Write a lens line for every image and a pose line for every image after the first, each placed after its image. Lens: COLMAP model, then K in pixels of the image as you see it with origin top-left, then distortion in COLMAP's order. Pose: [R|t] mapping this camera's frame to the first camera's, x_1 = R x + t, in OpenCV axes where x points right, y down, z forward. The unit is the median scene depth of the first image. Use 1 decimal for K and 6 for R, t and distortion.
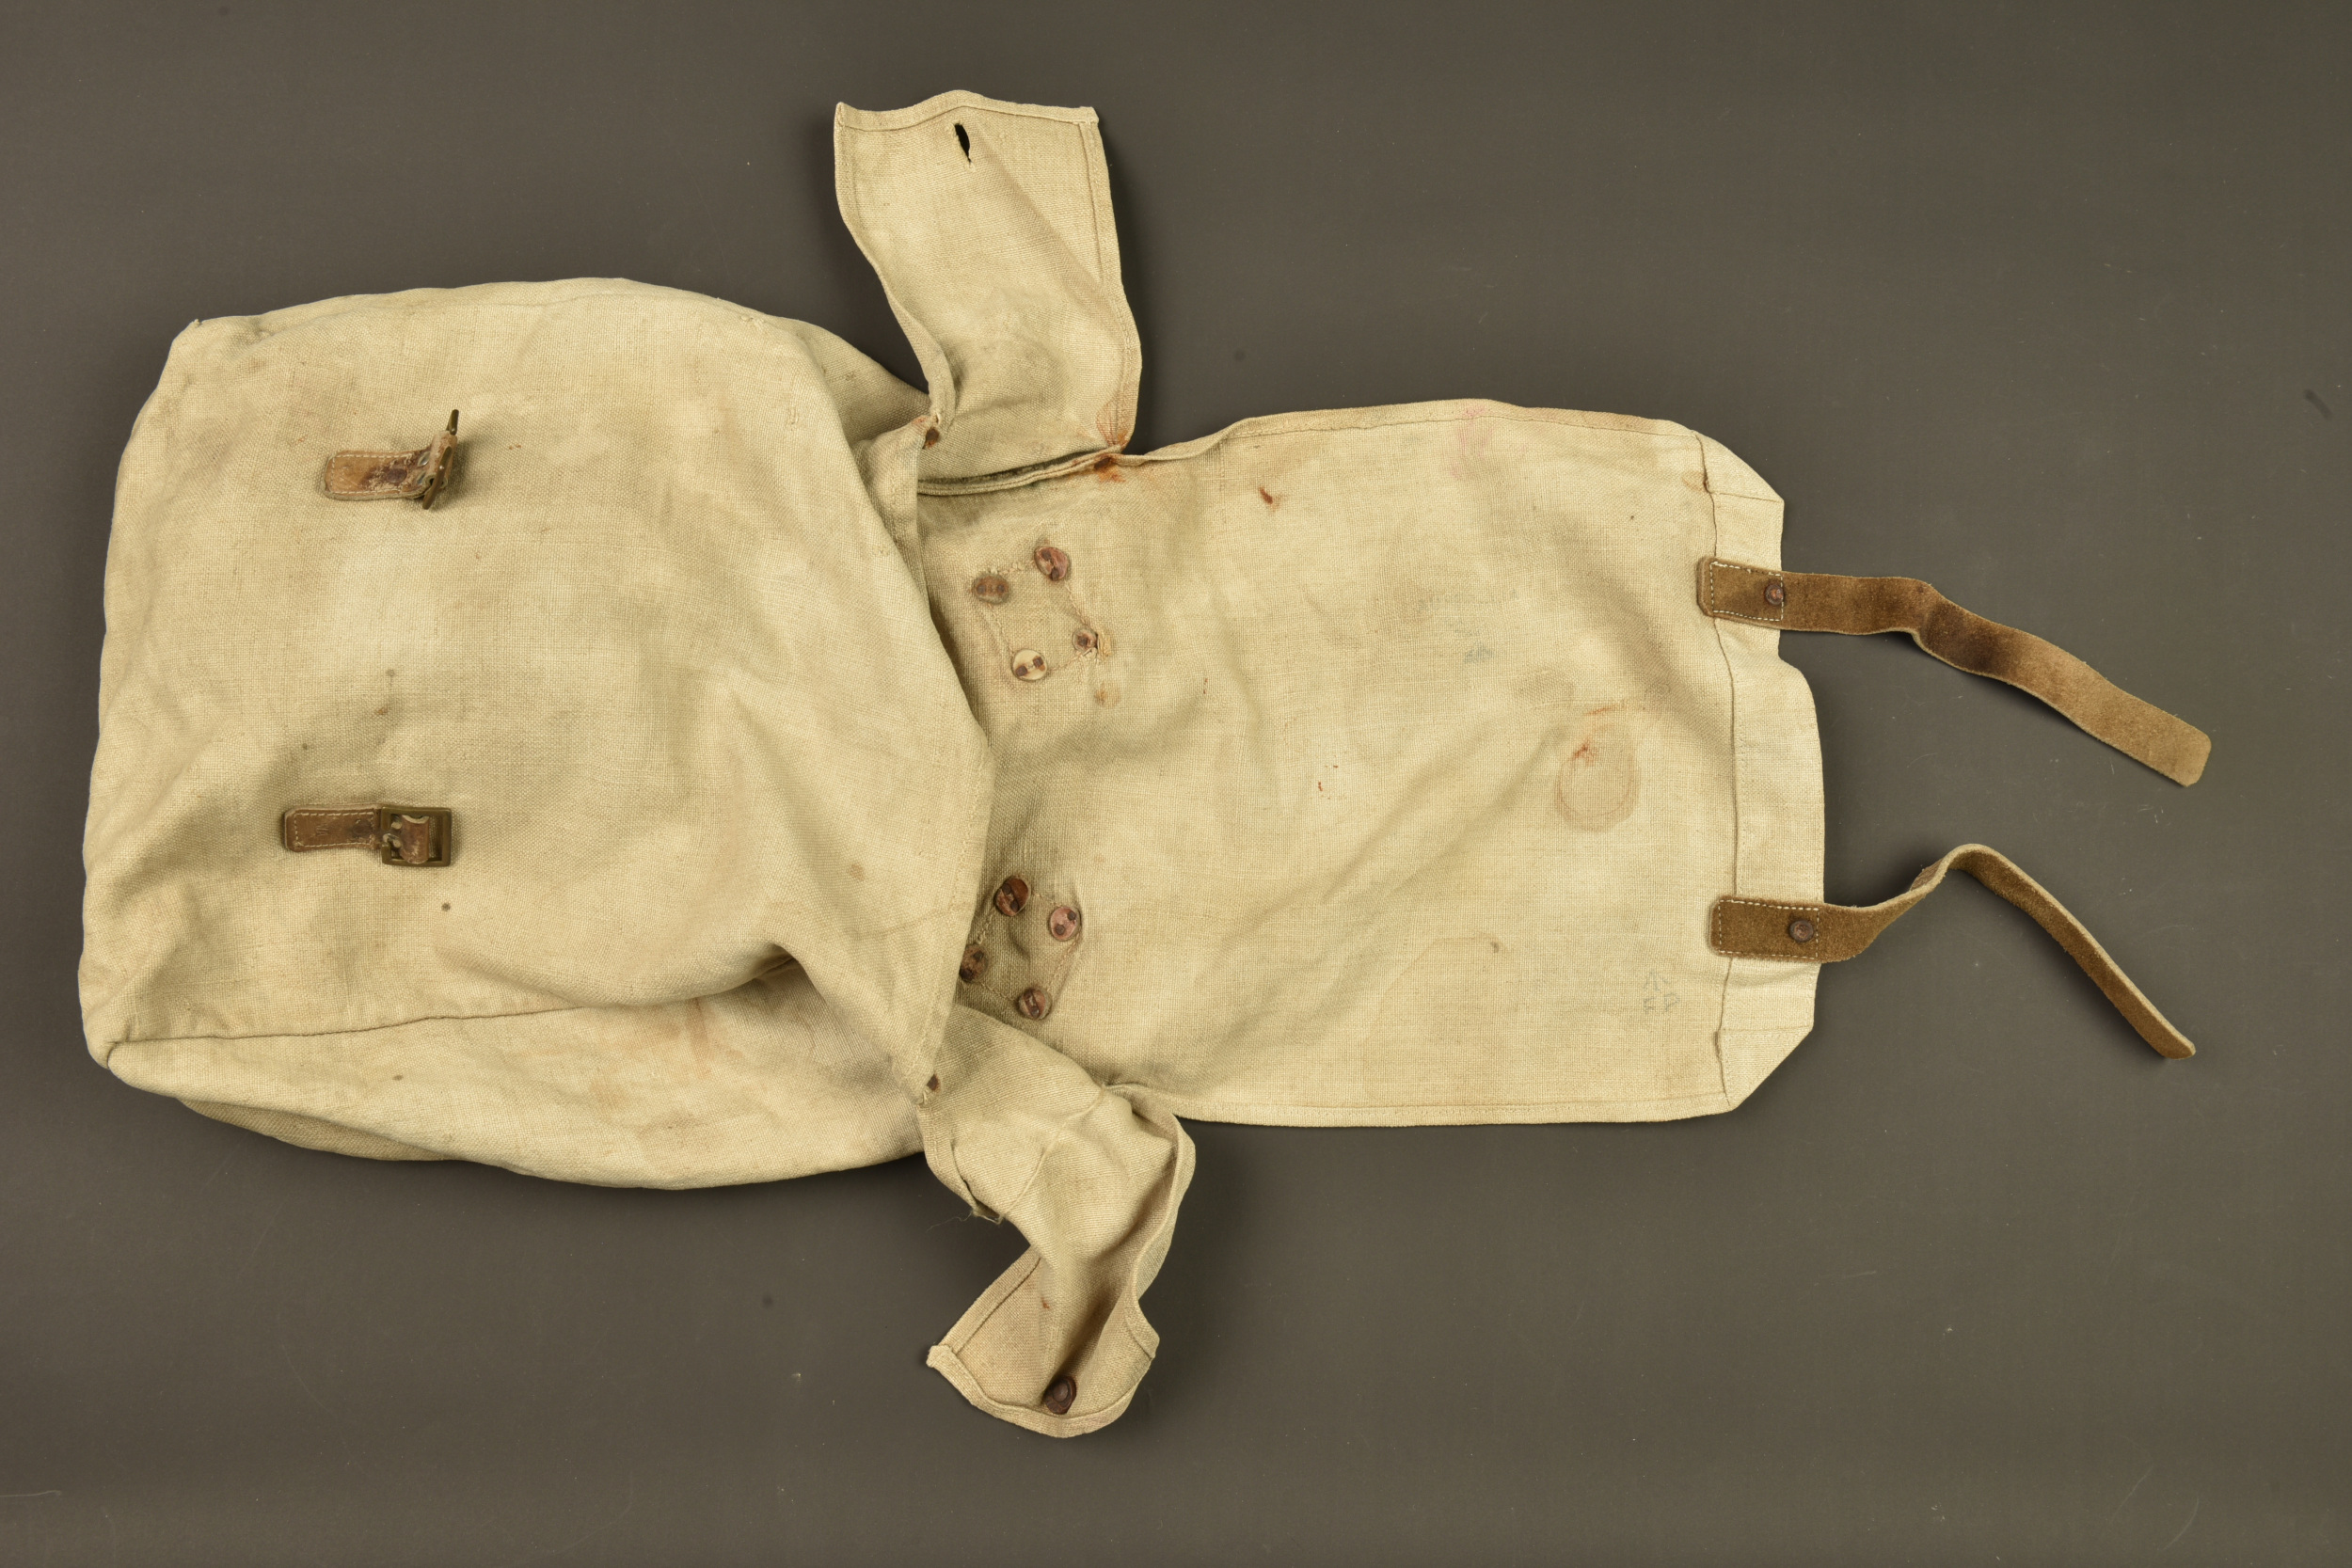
lens RADIAL K [[2317.1, 0, 1176.8], [0, 2317.1, 786.0], [0, 0, 1]] dist [-0.007363, 0.000000]
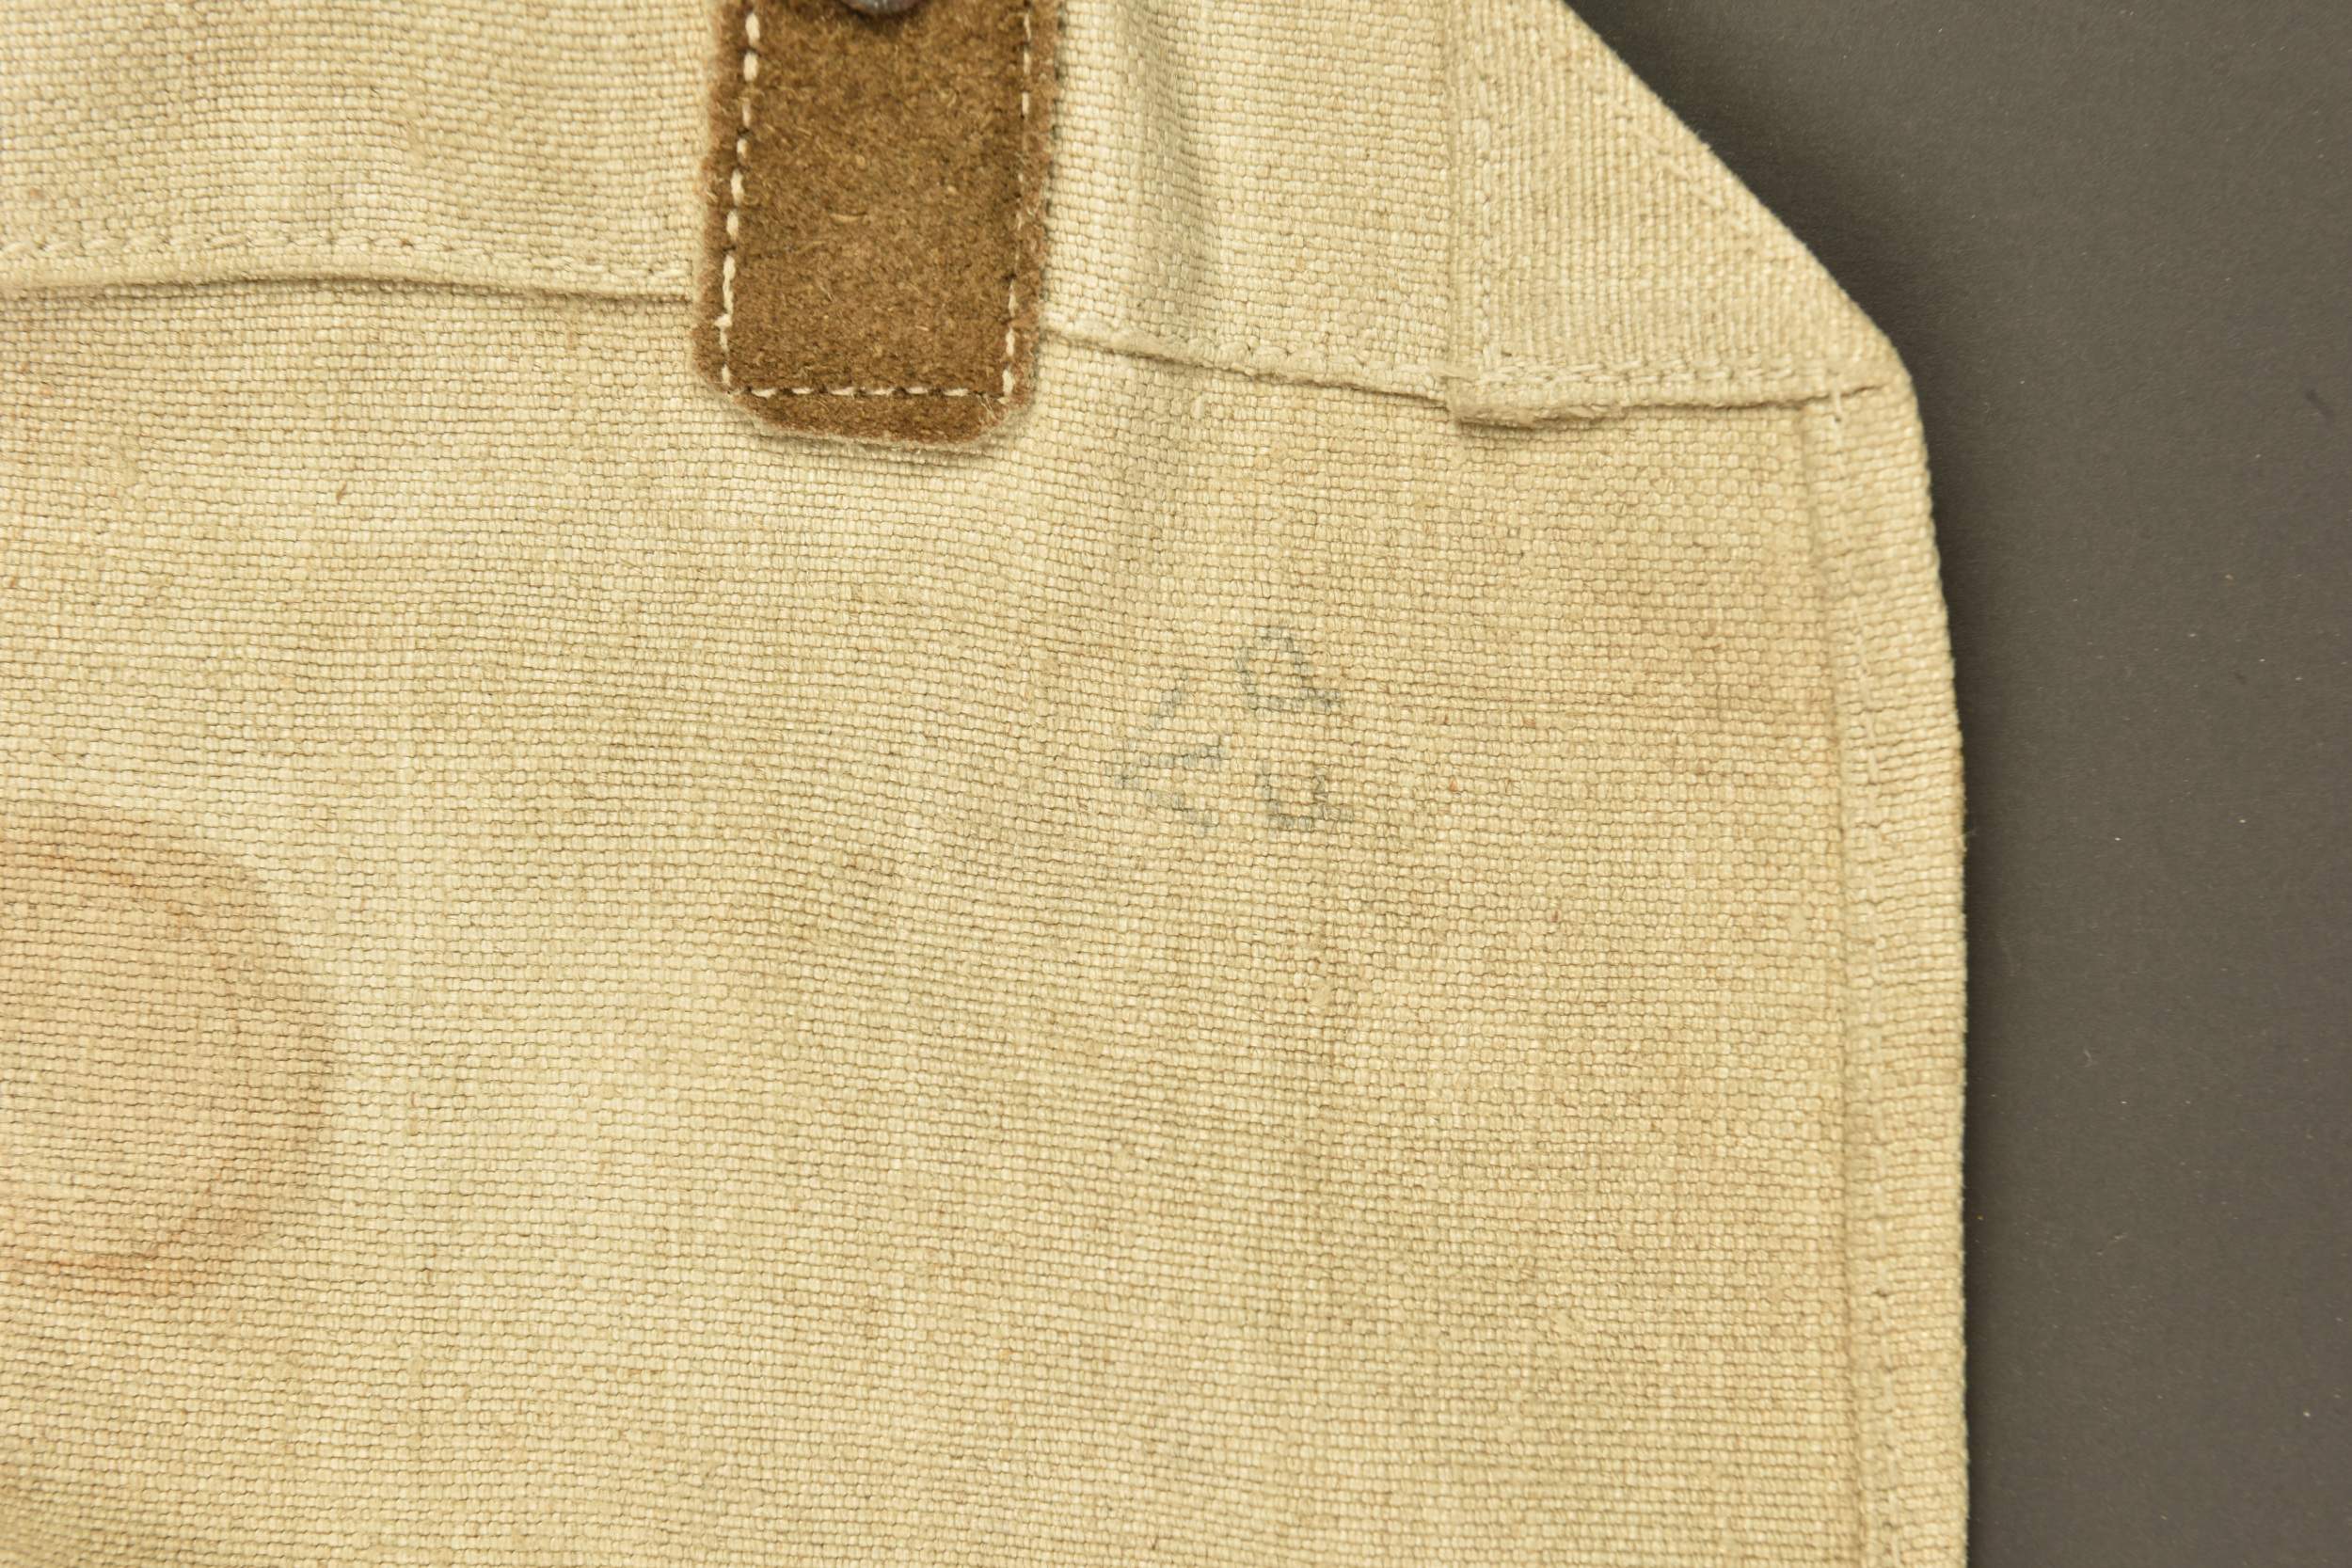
lens RADIAL K [[4731.6, 0, 1175.1], [0, 4731.6, 784.1], [0, 0, 1]] dist [-0.005092, 0.000000]
pose [[0.014215, -0.999552, 0.026327, 0.195133], [0.998951, 0.015343, 0.043144, 0.068948], [-0.043529, 0.025686, 0.998722, 0.636520]]
